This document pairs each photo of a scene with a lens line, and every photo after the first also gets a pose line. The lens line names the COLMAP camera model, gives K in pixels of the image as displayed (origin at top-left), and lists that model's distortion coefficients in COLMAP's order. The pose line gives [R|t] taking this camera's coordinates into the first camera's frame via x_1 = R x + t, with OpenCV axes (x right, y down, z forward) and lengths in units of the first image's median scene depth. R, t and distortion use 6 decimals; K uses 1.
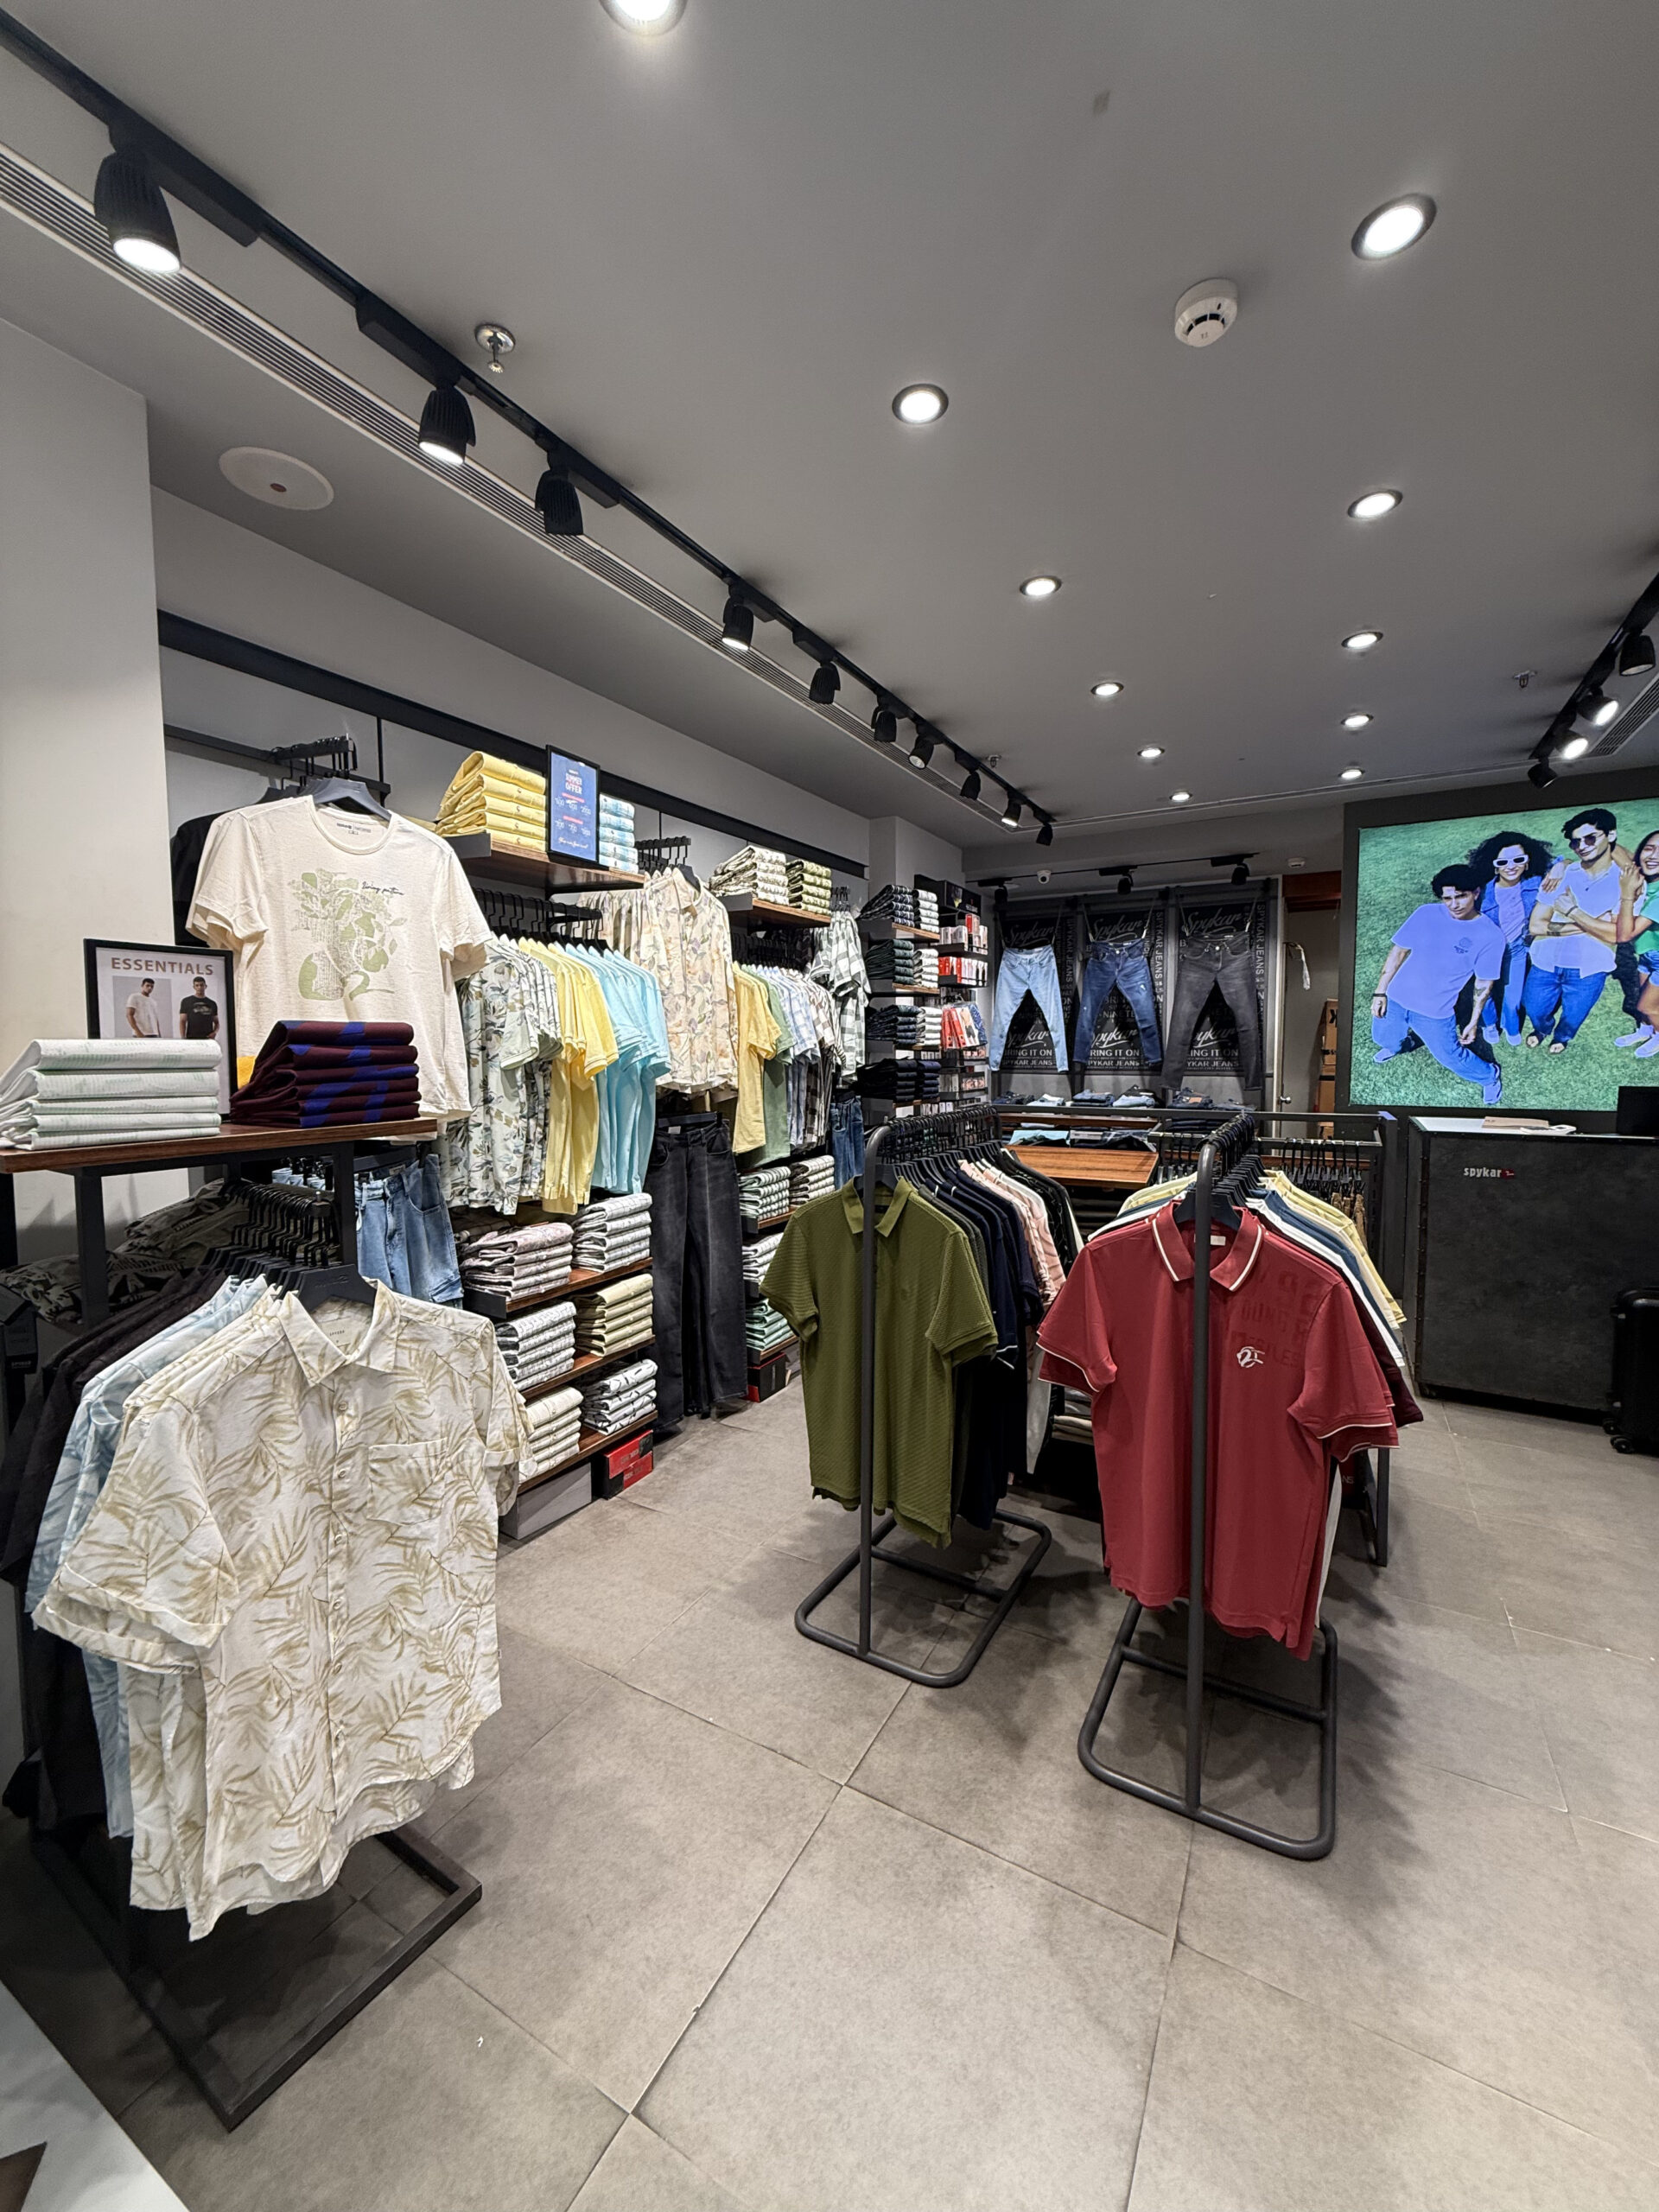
lens RADIAL K [[884.0, 0, 832.9], [0, 884.0, 1105.1], [0, 0, 1]] dist [0.010687, -0.000040]
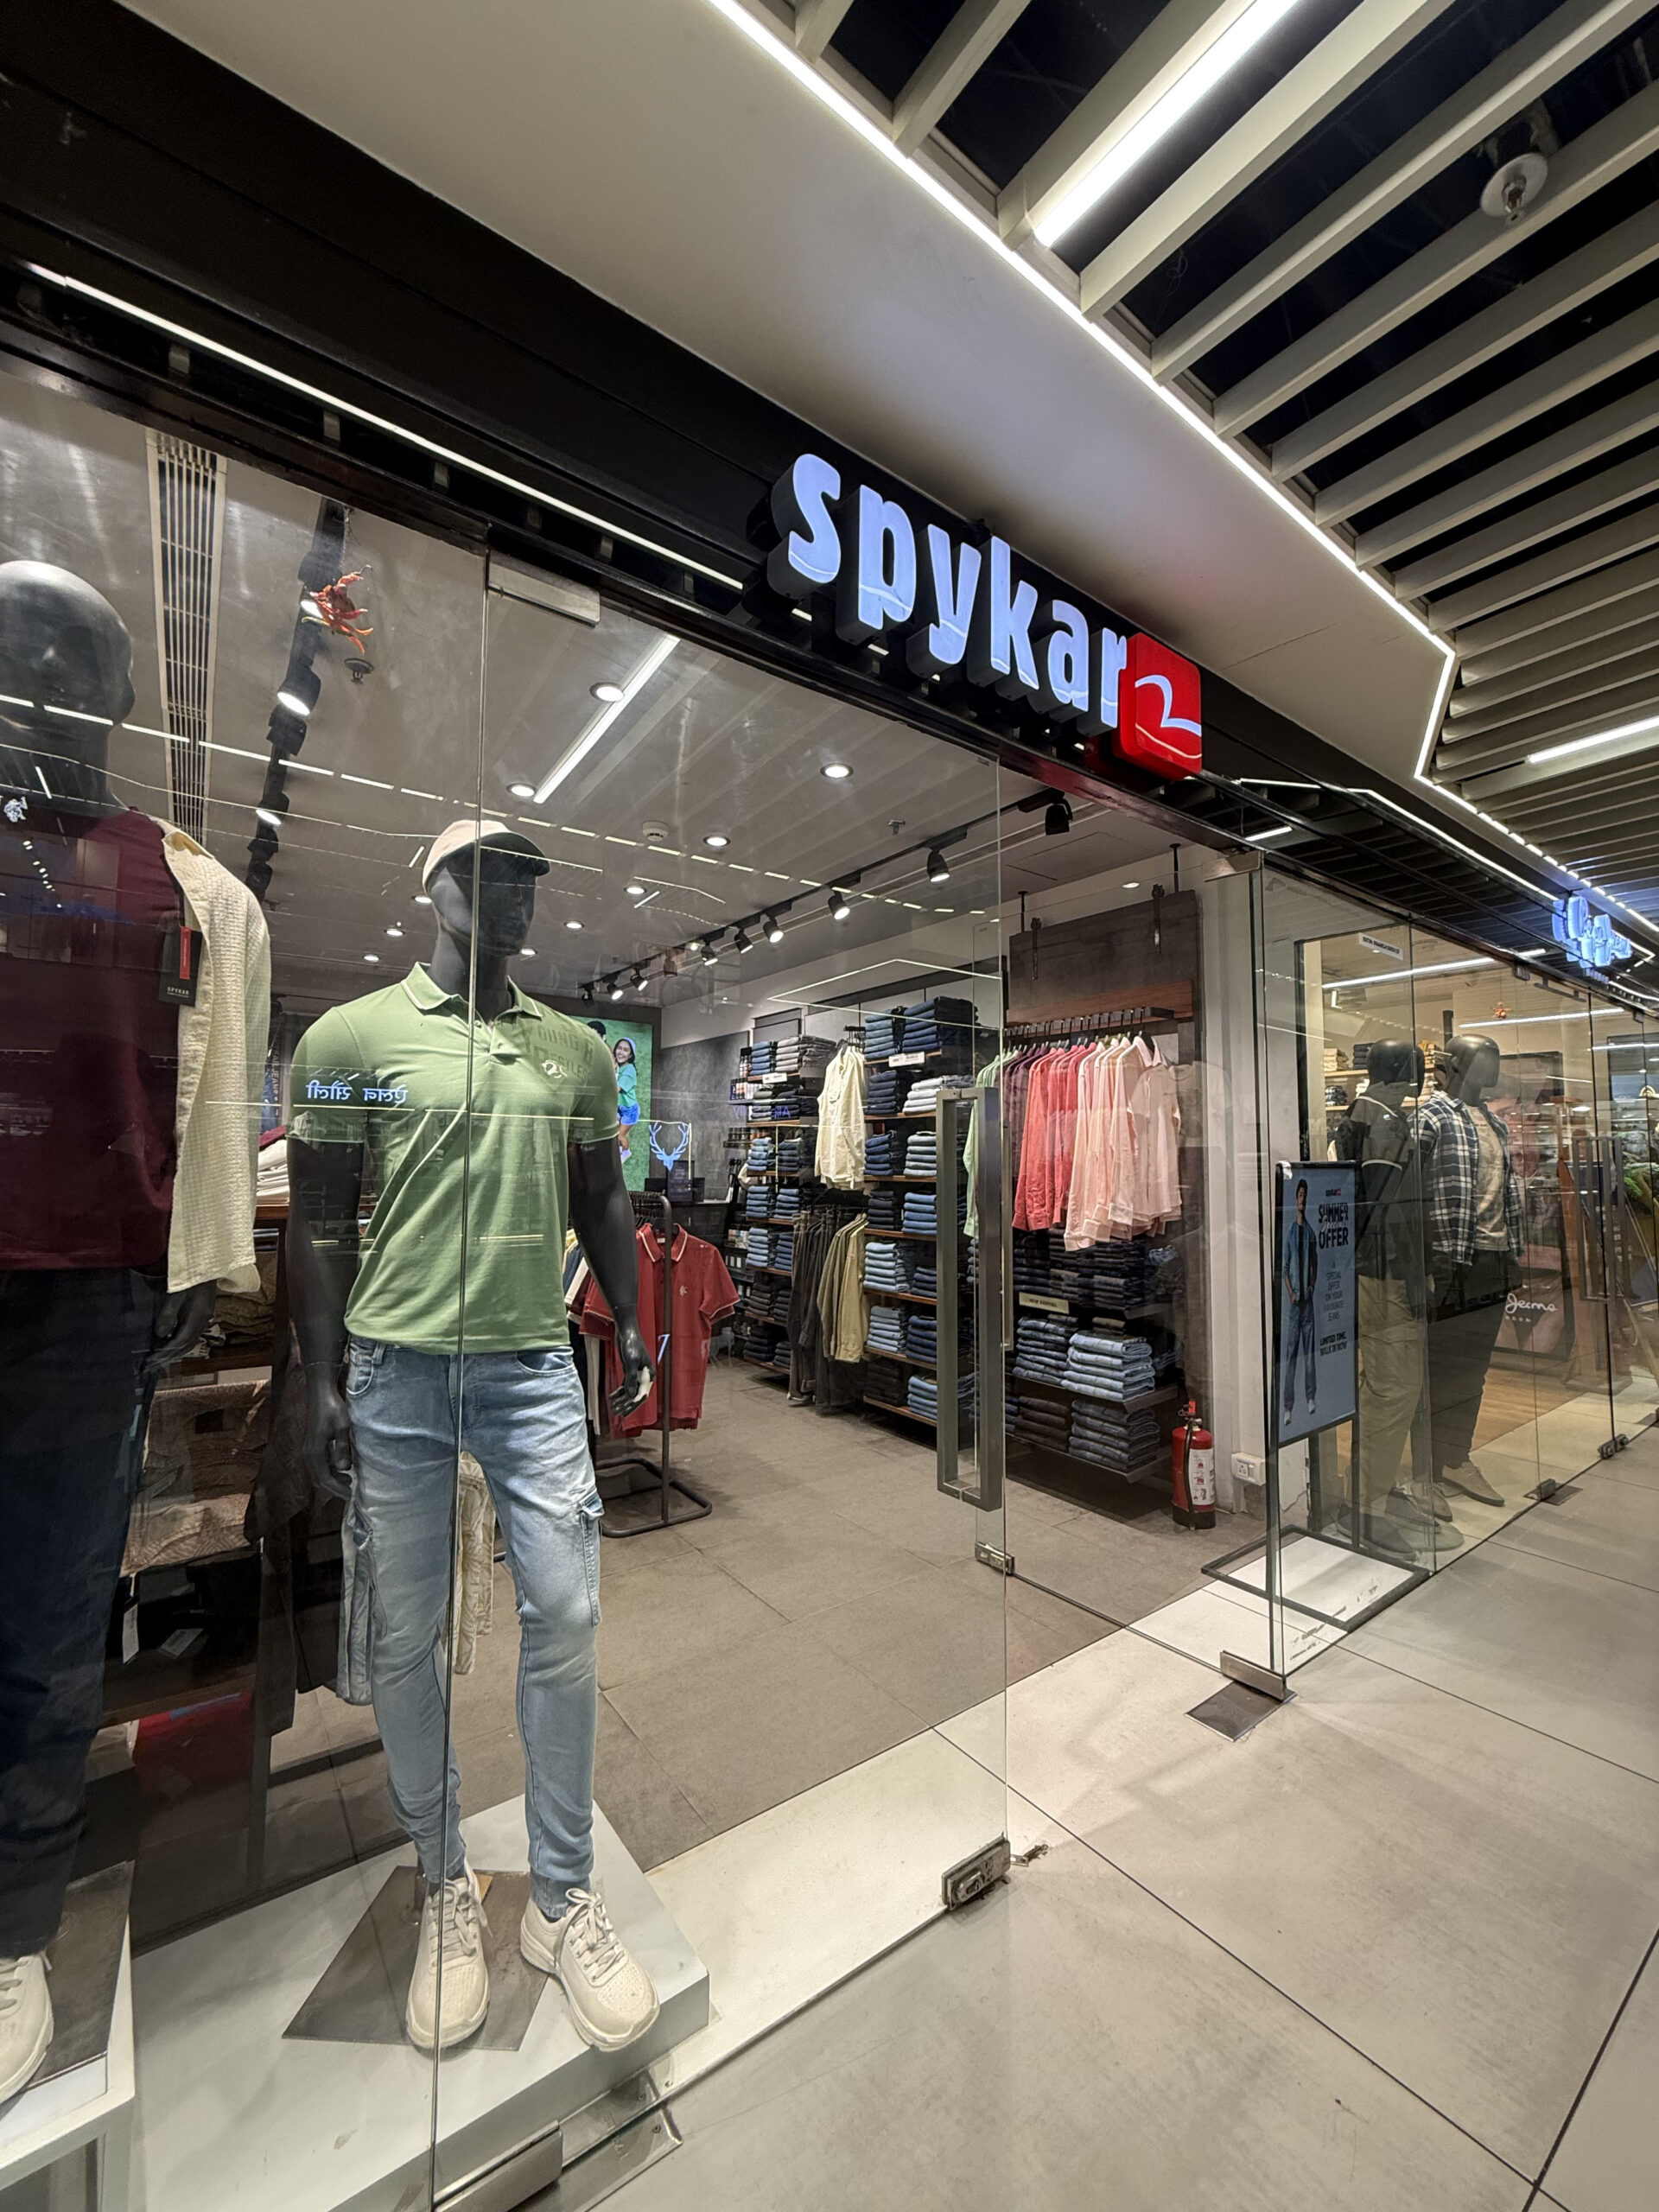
lens RADIAL K [[884.0, 0, 835.3], [0, 884.0, 1104.9], [0, 0, 1]] dist [0.010687, -0.000040]
pose [[0.401638, 0.066163, 0.913405, -1.416469], [0.052698, 0.994064, -0.095178, 0.052917], [-0.914281, 0.086362, 0.395767, -0.255246]]
